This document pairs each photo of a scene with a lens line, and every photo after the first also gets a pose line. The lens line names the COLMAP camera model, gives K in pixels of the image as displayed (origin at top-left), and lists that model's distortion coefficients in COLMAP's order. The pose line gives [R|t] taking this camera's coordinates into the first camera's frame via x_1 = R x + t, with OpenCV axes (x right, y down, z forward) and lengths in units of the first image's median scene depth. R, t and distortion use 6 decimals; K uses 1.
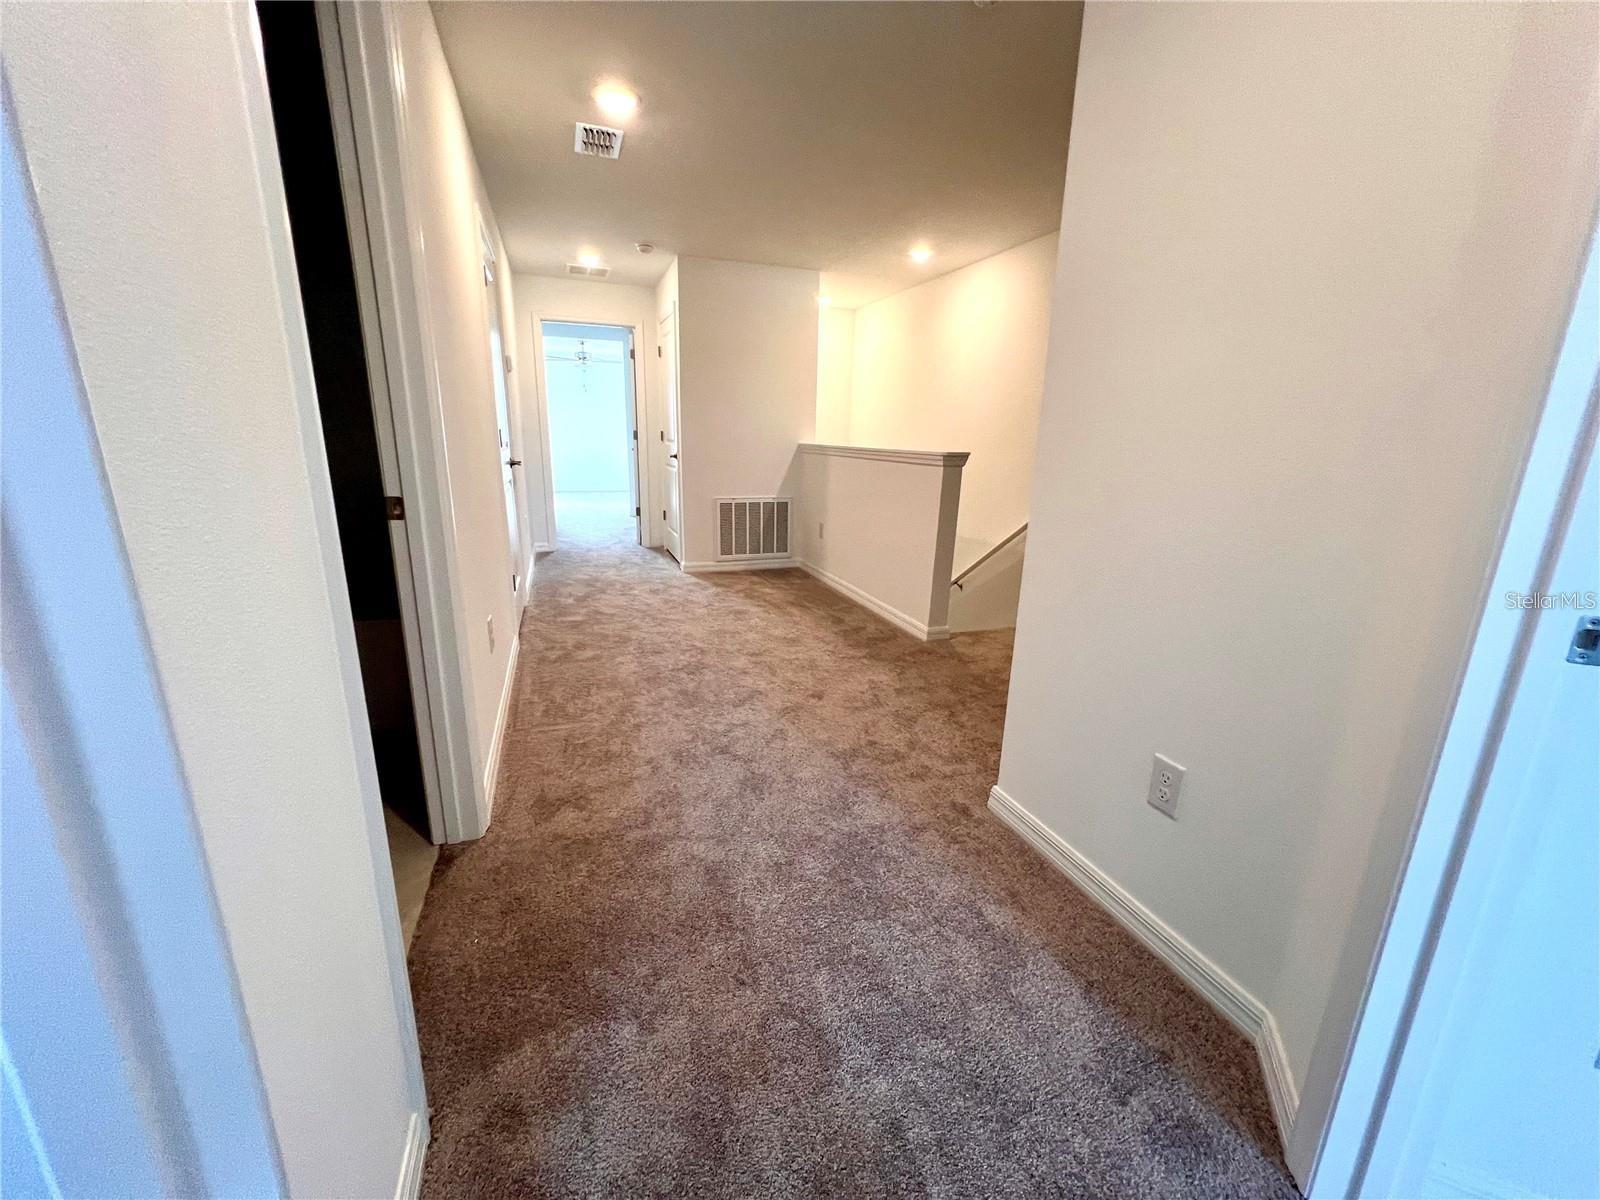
lens RADIAL K [[652.2, 0, 797.8], [0, 652.2, 603.5], [0, 0, 1]] dist [-0.007571, 0.000898]
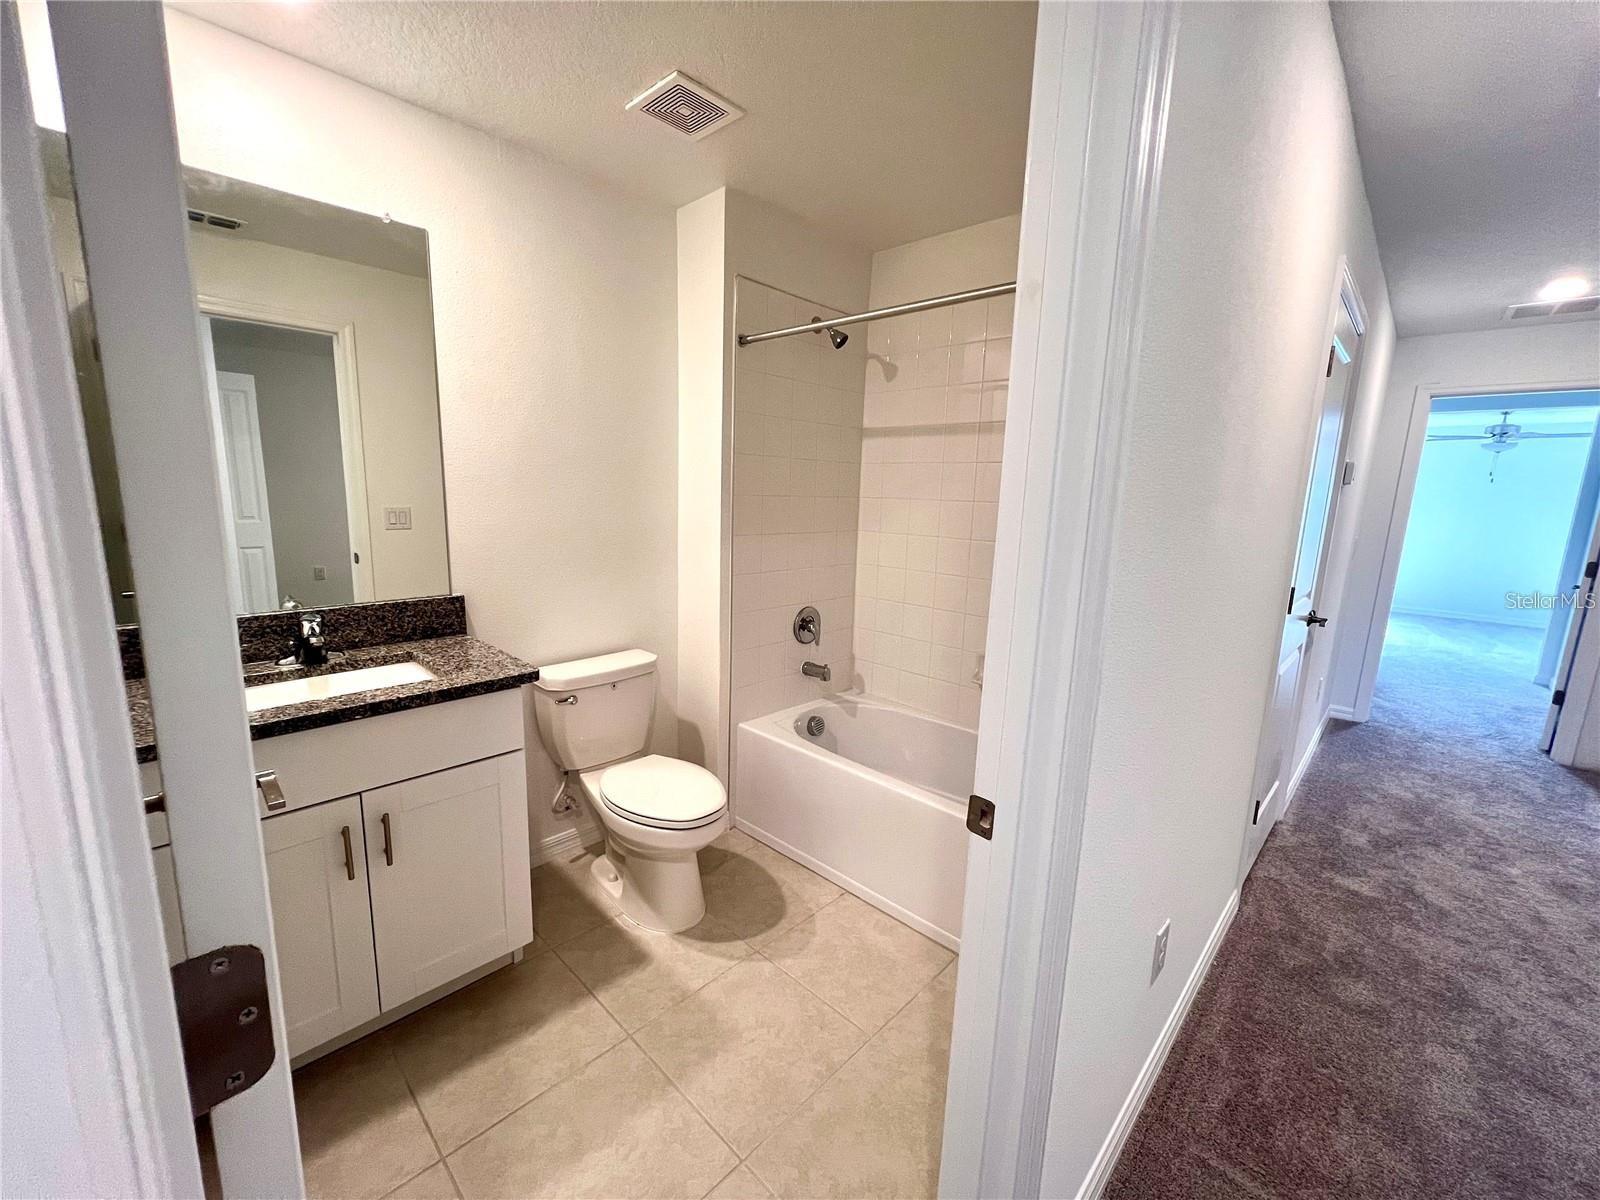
lens RADIAL K [[652.2, 0, 792.1], [0, 652.2, 602.9], [0, 0, 1]] dist [-0.007571, 0.000898]
pose [[0.442497, 0.151456, -0.883888, -0.085631], [-0.251151, 0.967122, 0.039985, -0.123721], [0.860883, 0.204296, 0.465987, 0.220813]]
